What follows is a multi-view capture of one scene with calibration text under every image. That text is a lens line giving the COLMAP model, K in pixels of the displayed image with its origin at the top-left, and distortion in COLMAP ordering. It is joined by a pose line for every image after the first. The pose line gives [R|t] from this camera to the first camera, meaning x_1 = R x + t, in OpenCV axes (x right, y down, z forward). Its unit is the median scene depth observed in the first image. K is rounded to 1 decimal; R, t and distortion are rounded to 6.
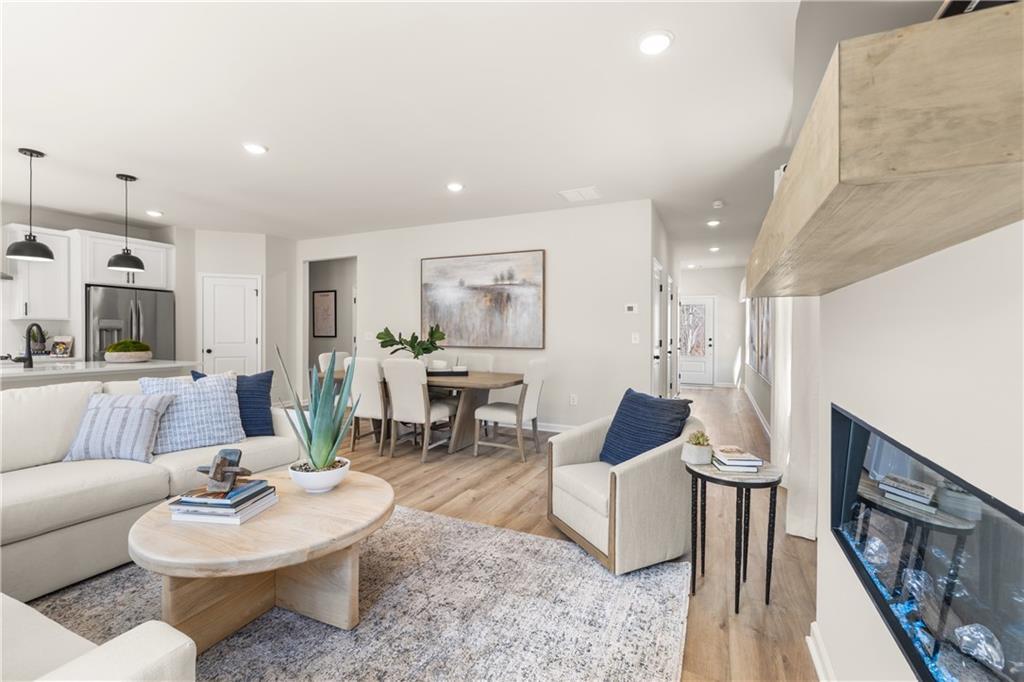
lens RADIAL K [[443.3, 0, 511.9], [0, 443.3, 338.4], [0, 0, 1]] dist [-0.003001, 0.000793]
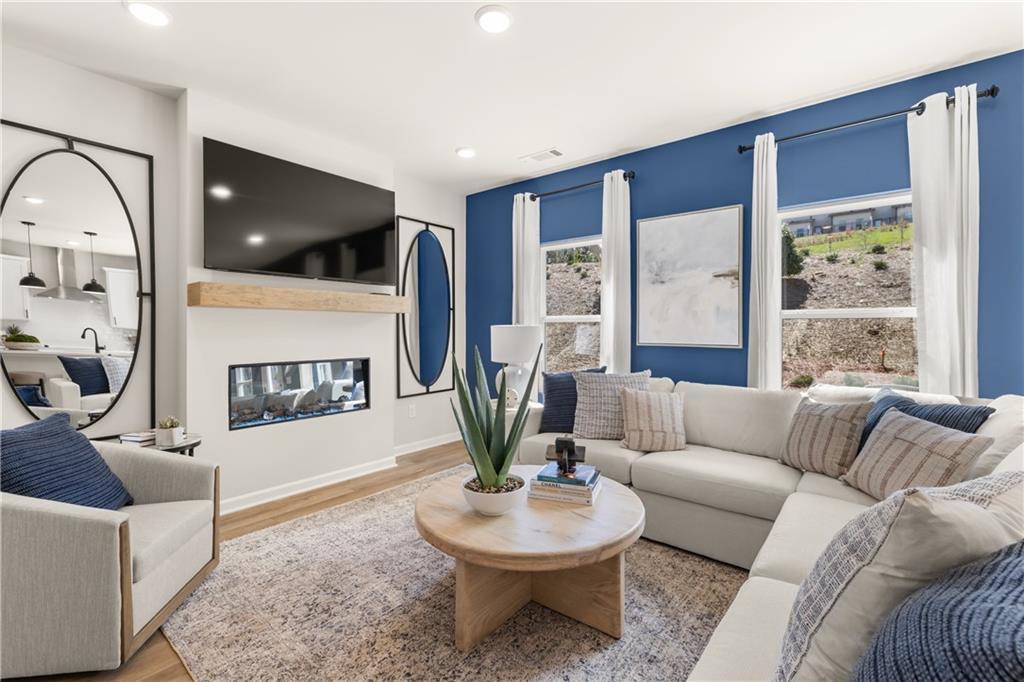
lens RADIAL K [[443.3, 0, 511.8], [0, 443.3, 331.7], [0, 0, 1]] dist [-0.003001, 0.000793]
pose [[-0.969920, -0.006848, 0.243329, -0.287437], [-0.002976, 0.999863, 0.016277, -0.010518], [-0.243407, 0.015063, -0.969807, 0.776559]]
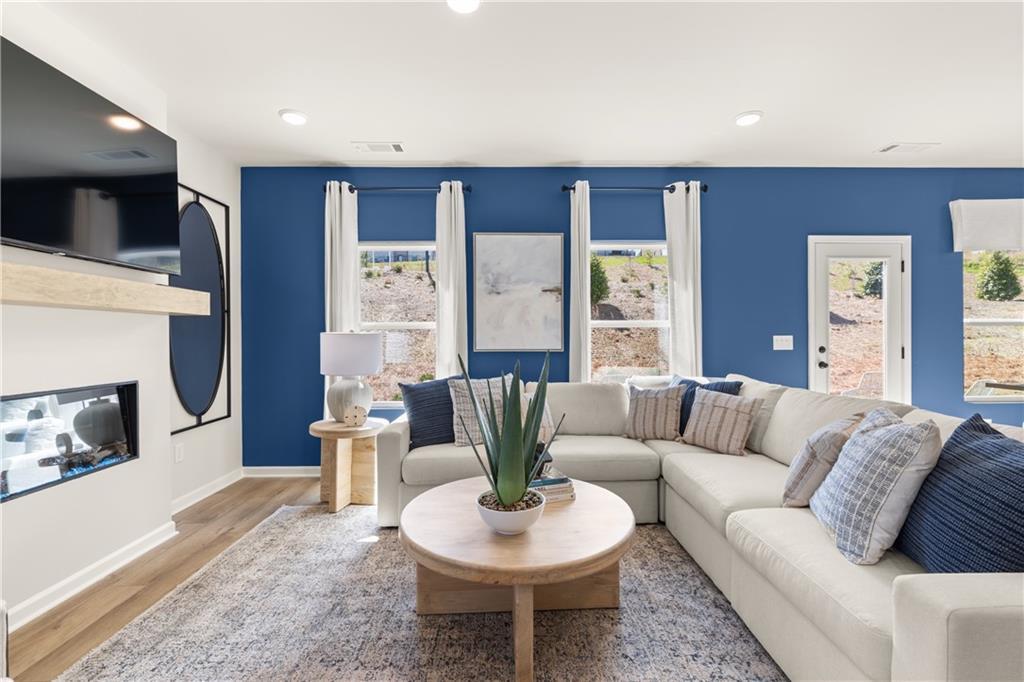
lens RADIAL K [[443.3, 0, 506.3], [0, 443.3, 335.9], [0, 0, 1]] dist [-0.003001, 0.000793]
pose [[-0.901881, -0.000912, -0.431984, -0.030577], [-0.003296, 0.999983, 0.004770, -0.007922], [0.431972, 0.005725, -0.901869, 0.734871]]
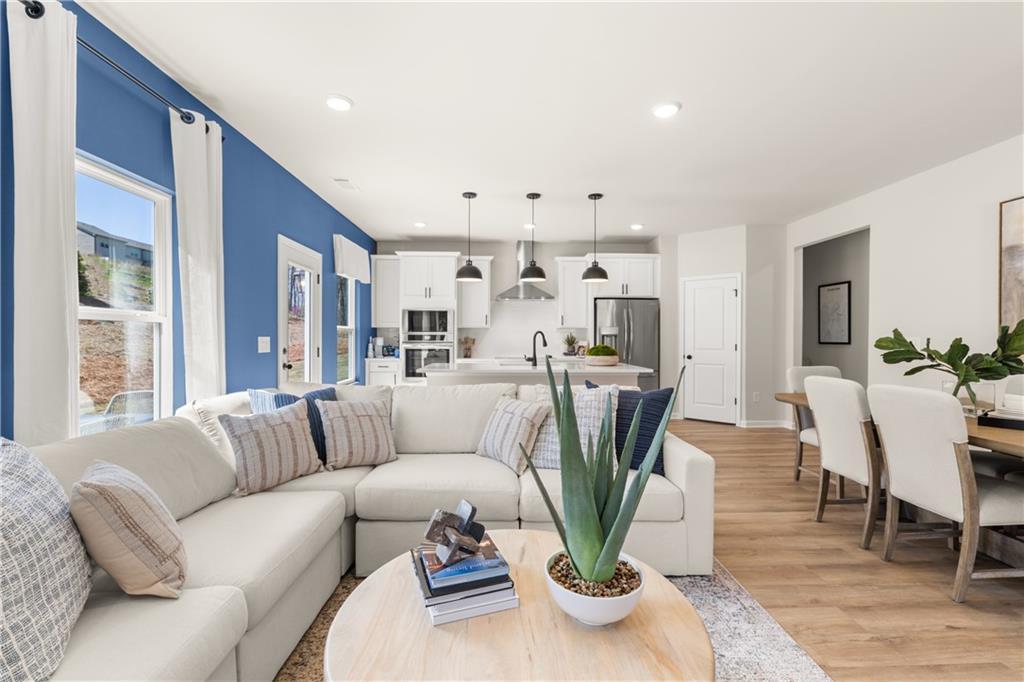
lens RADIAL K [[443.3, 0, 511.0], [0, 443.3, 342.0], [0, 0, 1]] dist [-0.003001, 0.000793]
pose [[0.451999, 0.007084, -0.891991, 0.011196], [-0.010309, 0.999943, 0.002718, -0.003989], [0.891959, 0.007967, 0.452046, 0.271639]]
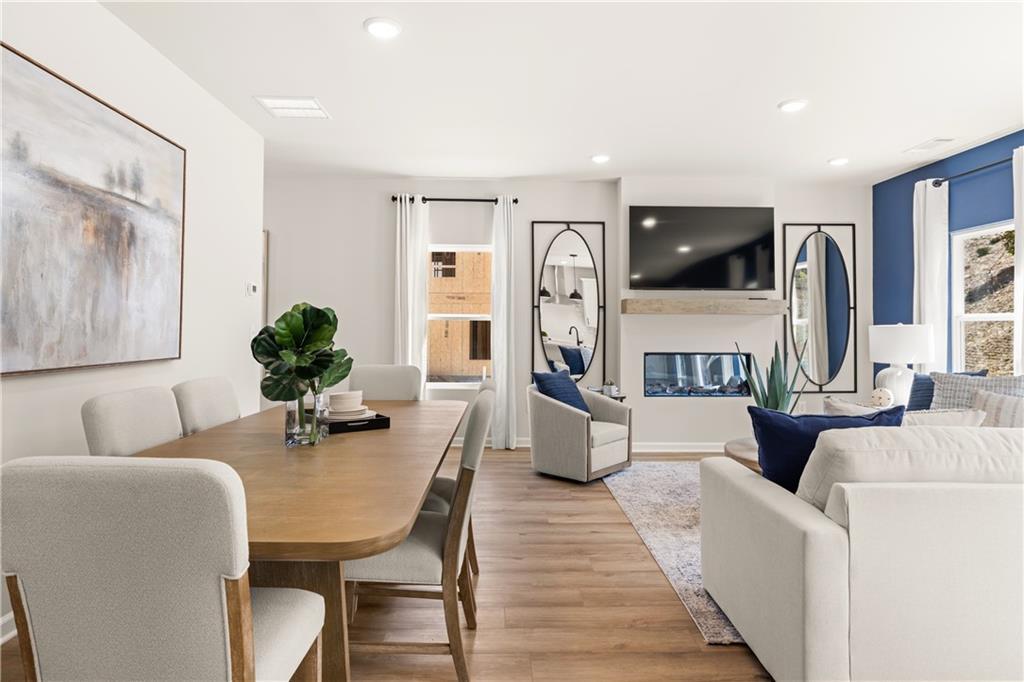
lens RADIAL K [[573.9, 0, 505.5], [0, 573.9, 317.5], [0, 0, 1]] dist [0.000821, -0.001952]
pose [[-0.433566, 0.009448, 0.901072, -0.684218], [0.002635, 0.999954, -0.009217, -0.014921], [-0.901118, -0.001622, -0.433571, 1.037526]]
